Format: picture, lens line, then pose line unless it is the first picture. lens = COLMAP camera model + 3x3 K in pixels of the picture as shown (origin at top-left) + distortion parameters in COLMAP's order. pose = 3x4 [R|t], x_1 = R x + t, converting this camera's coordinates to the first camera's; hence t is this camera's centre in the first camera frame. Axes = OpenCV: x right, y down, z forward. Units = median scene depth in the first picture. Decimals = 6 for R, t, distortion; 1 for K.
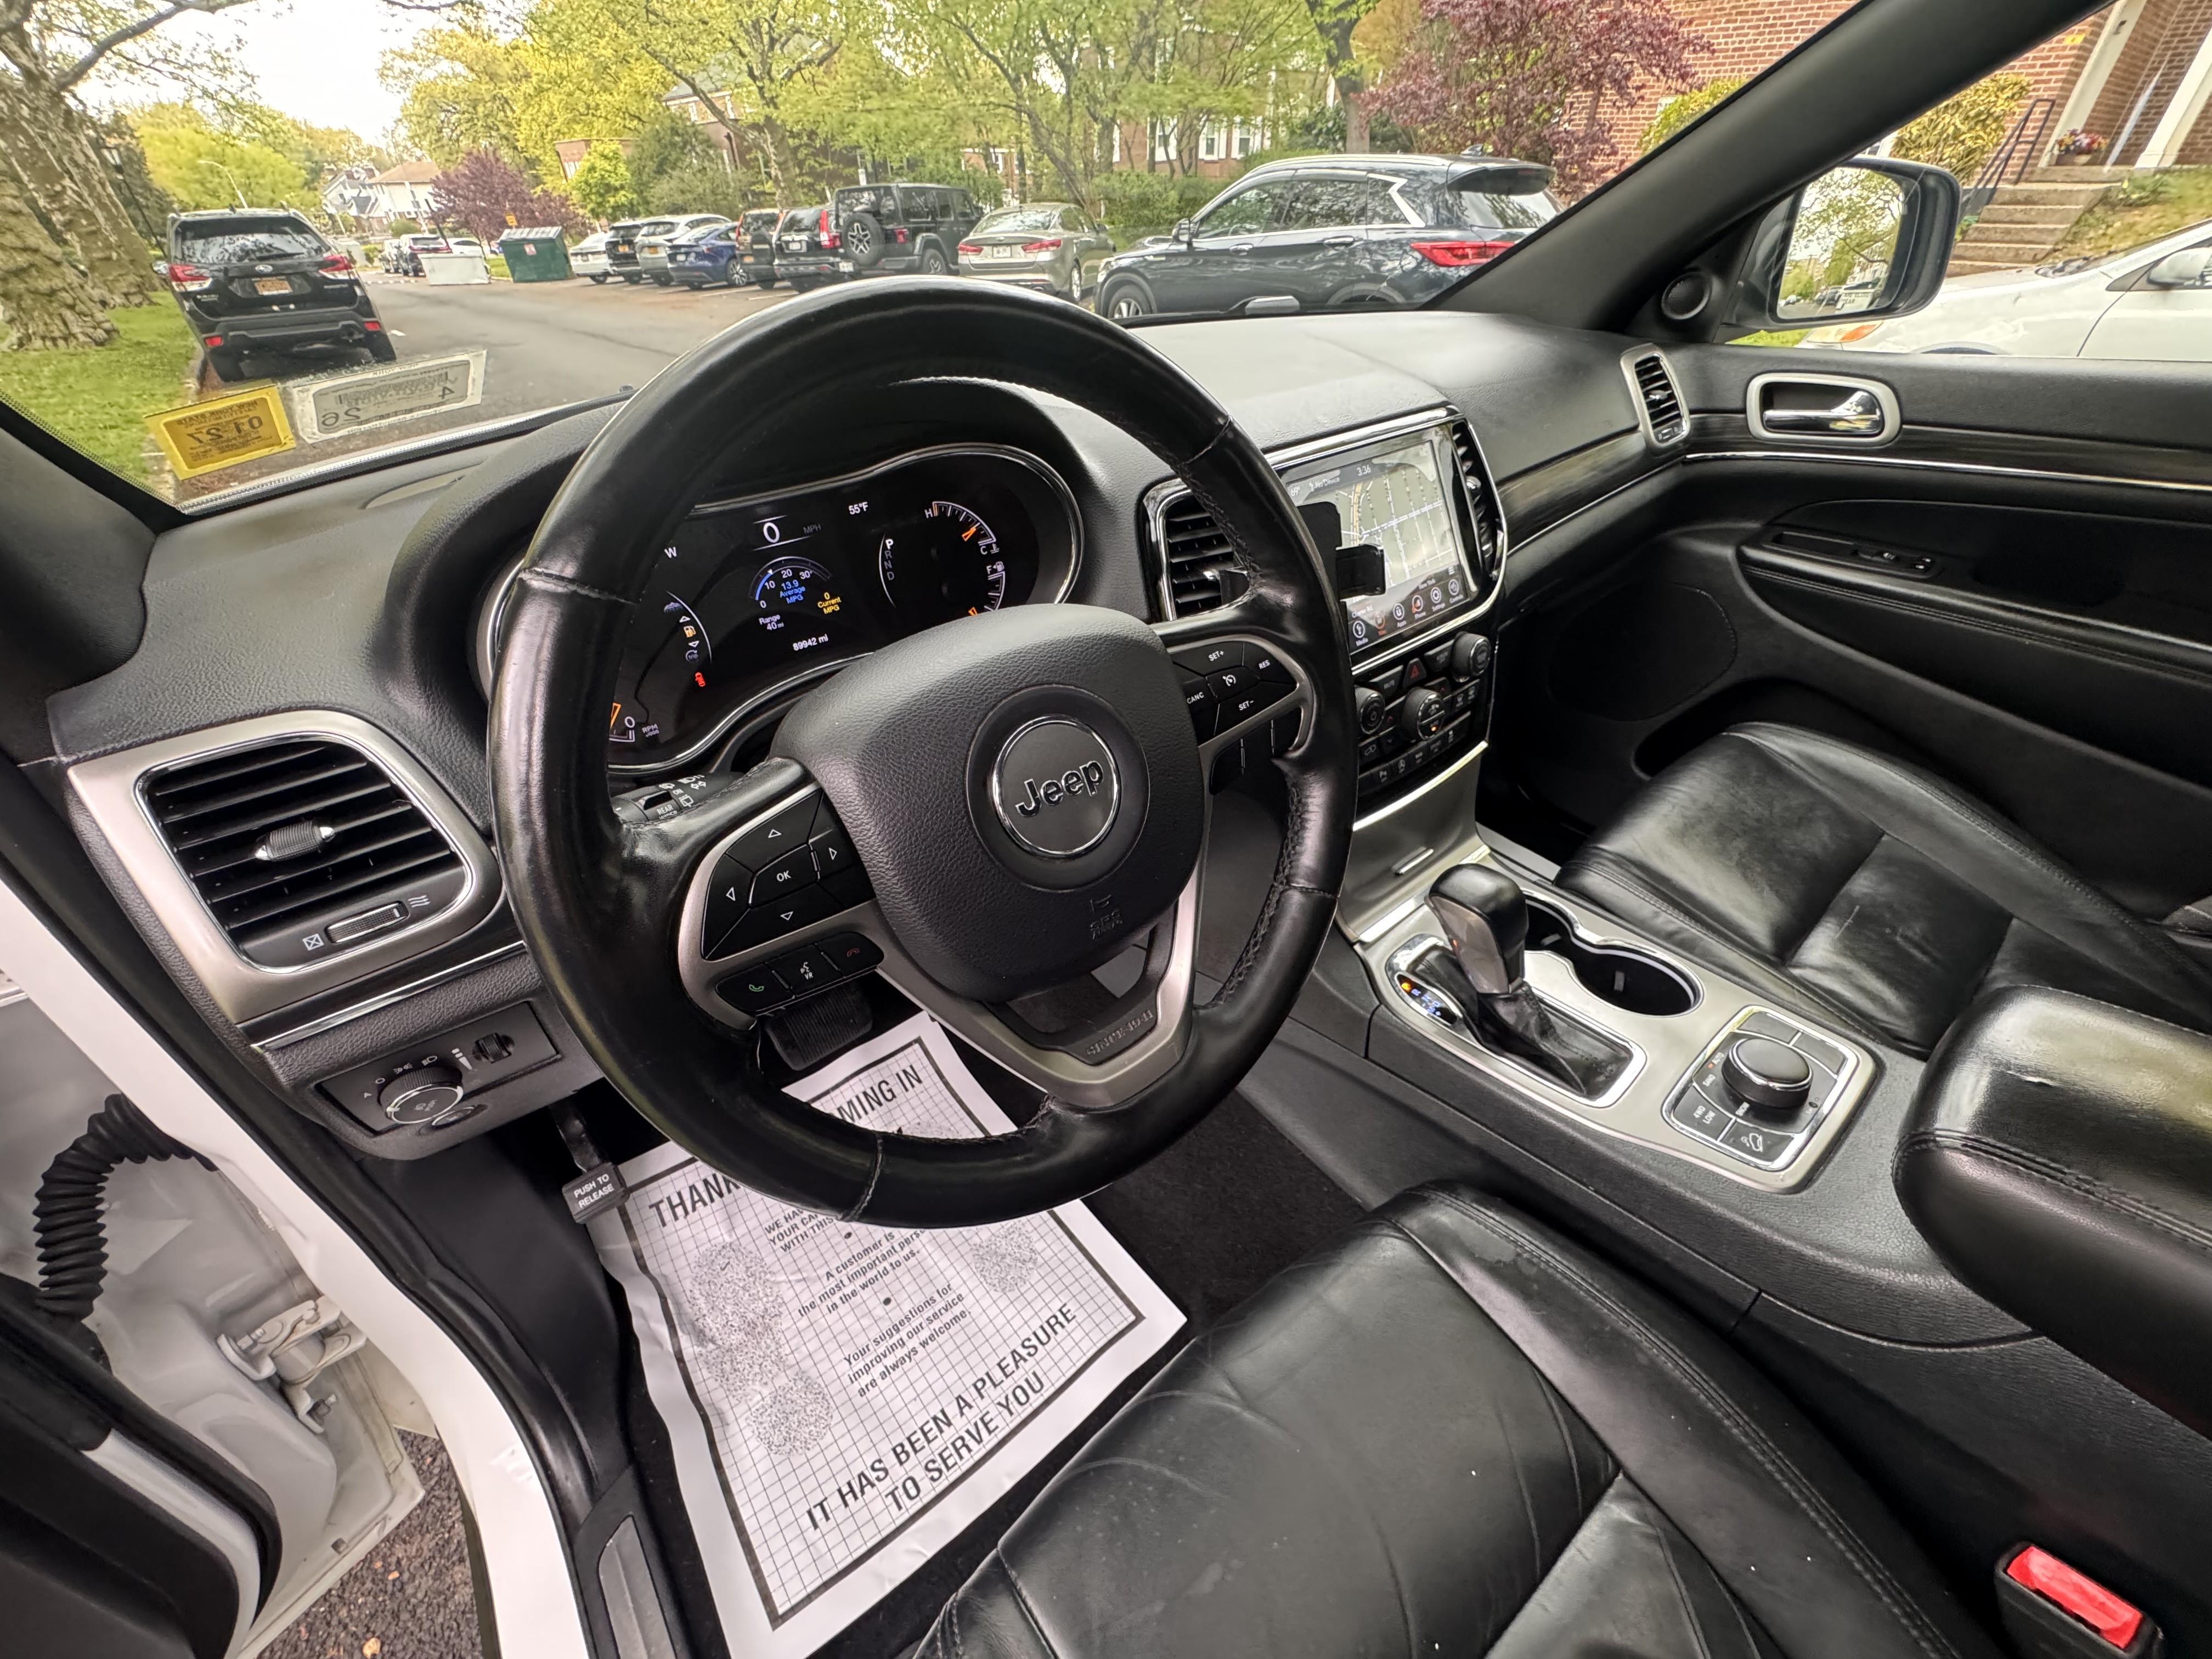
lens RADIAL K [[880.4, 0, 1108.8], [0, 880.4, 823.4], [0, 0, 1]] dist [-0.003400, -0.000263]
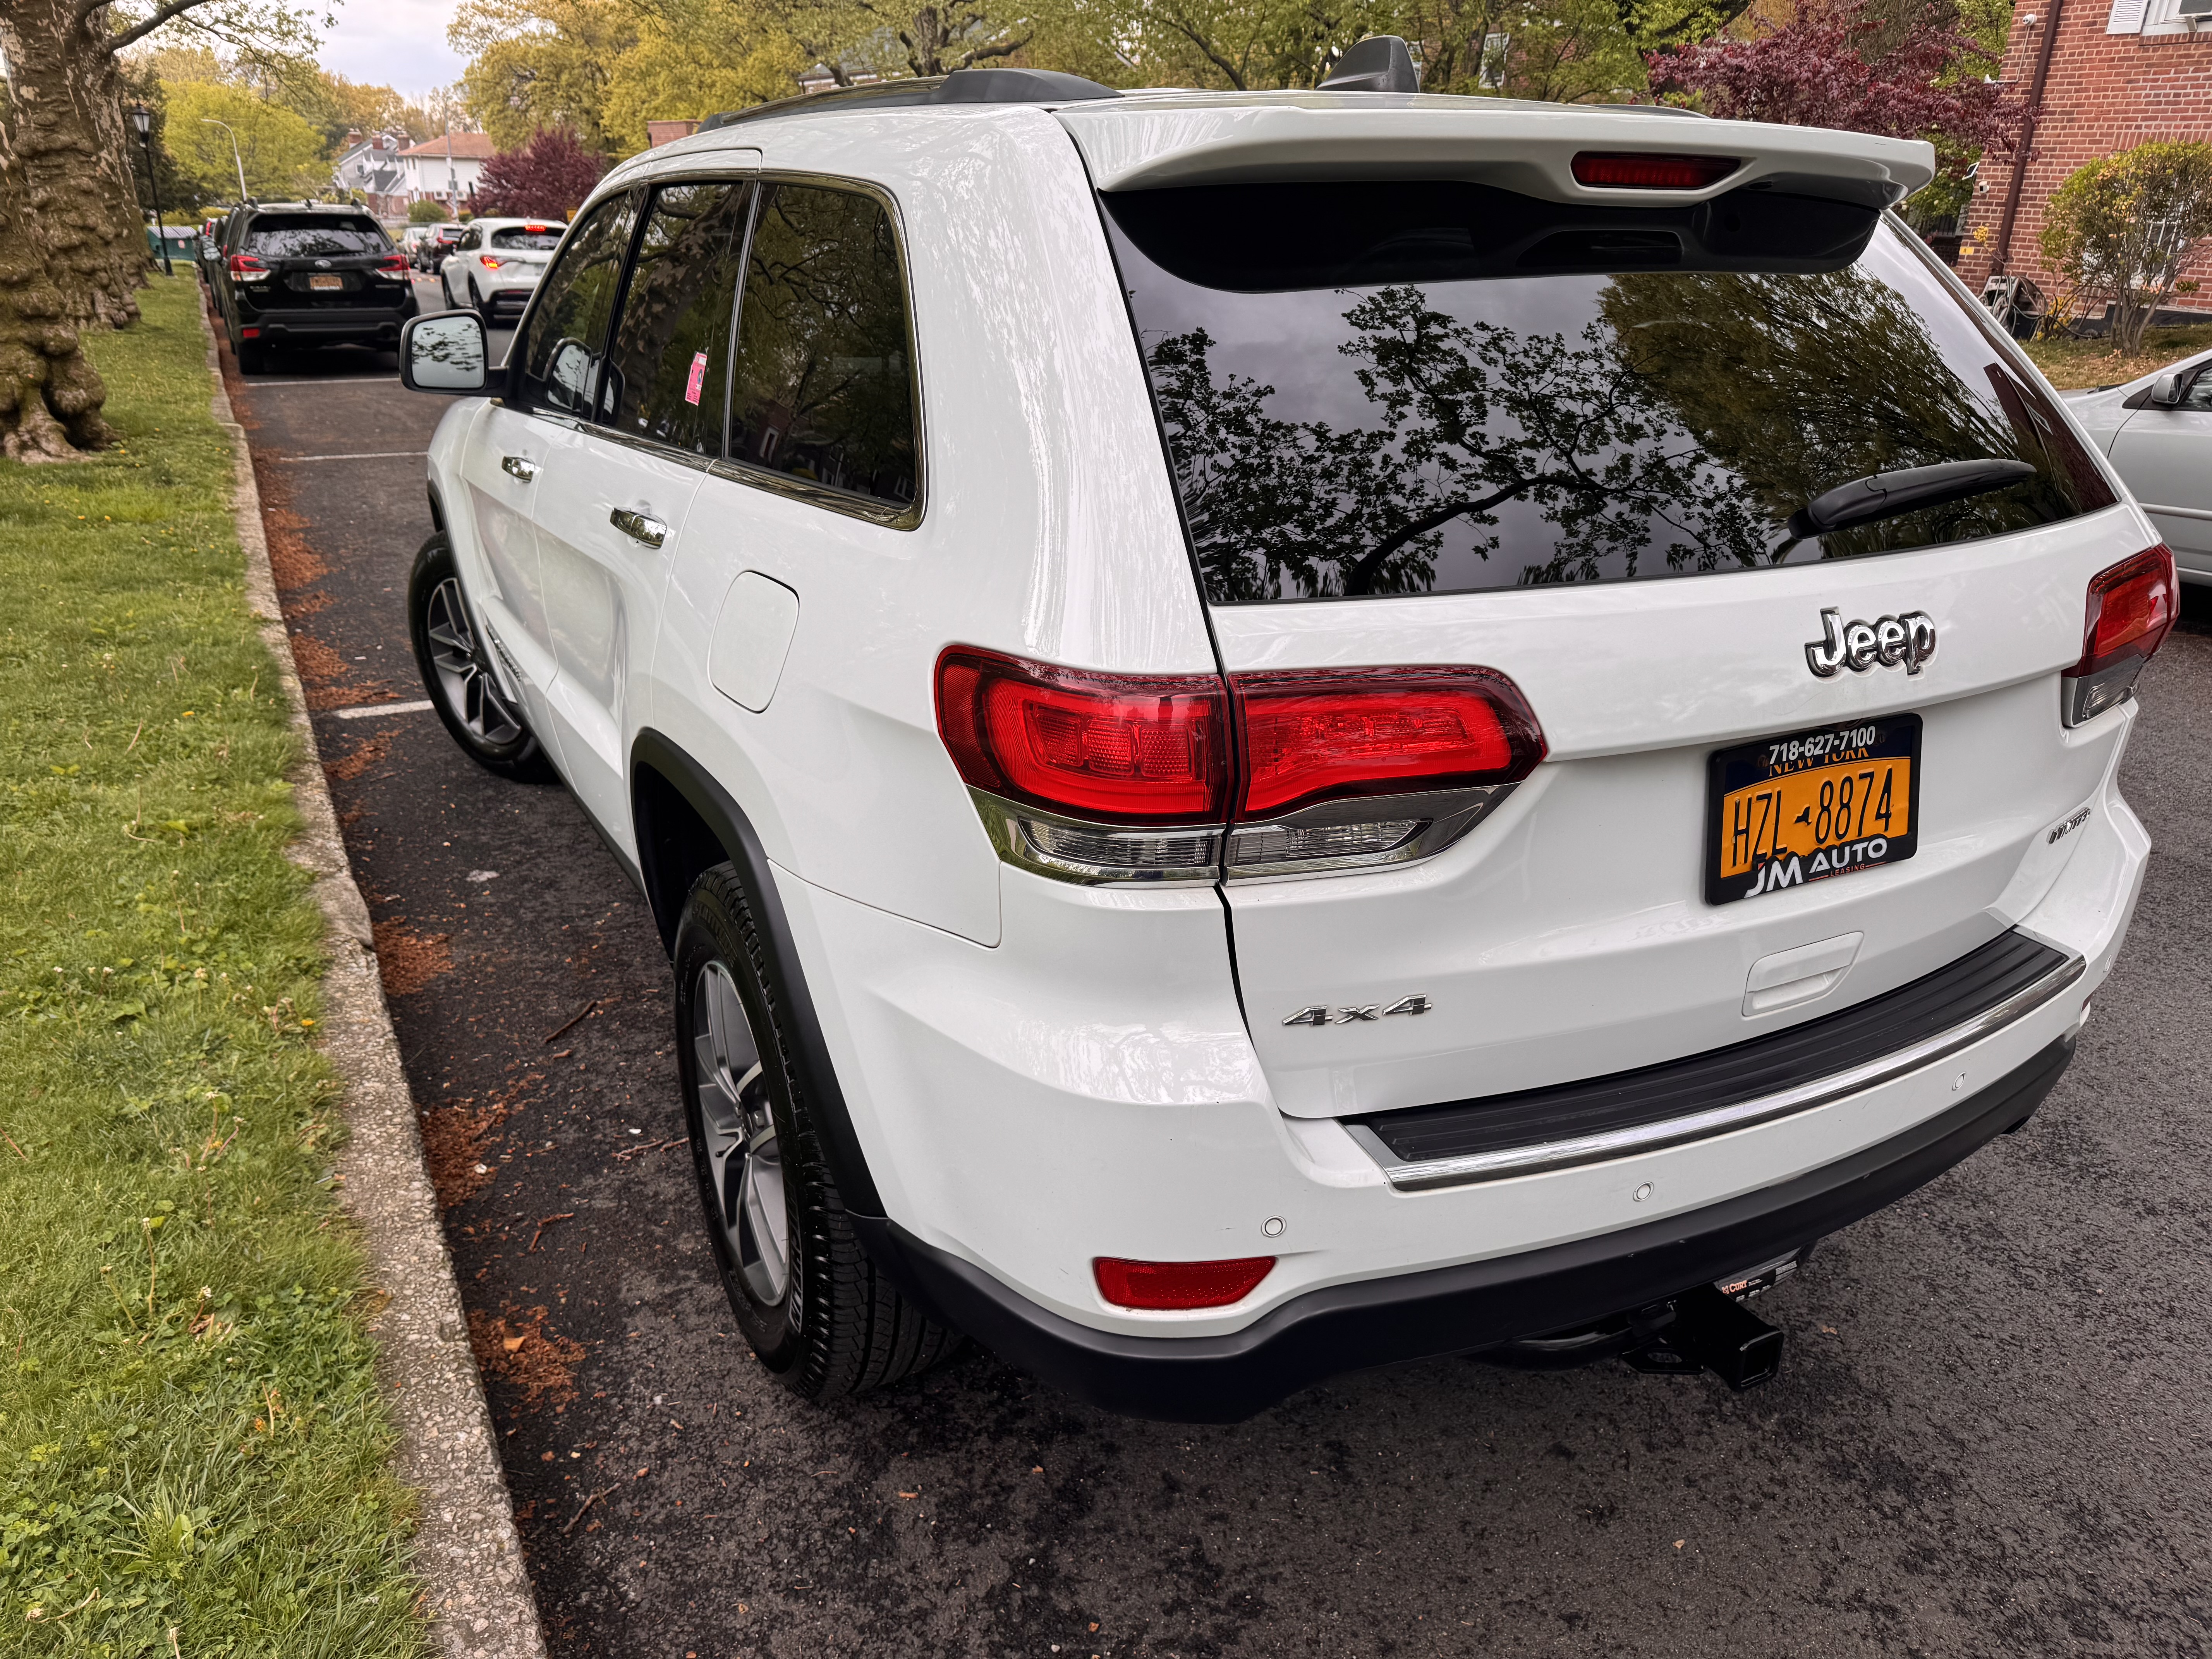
lens RADIAL K [[1562.7, 0, 1092.3], [0, 1562.7, 834.1], [0, 0, 1]] dist [-0.005479, -0.001764]
pose [[0.977437, 0.119564, -0.174131, 0.050083], [-0.157696, 0.961520, -0.224969, 0.051888], [0.140532, 0.247352, 0.958680, -0.087464]]
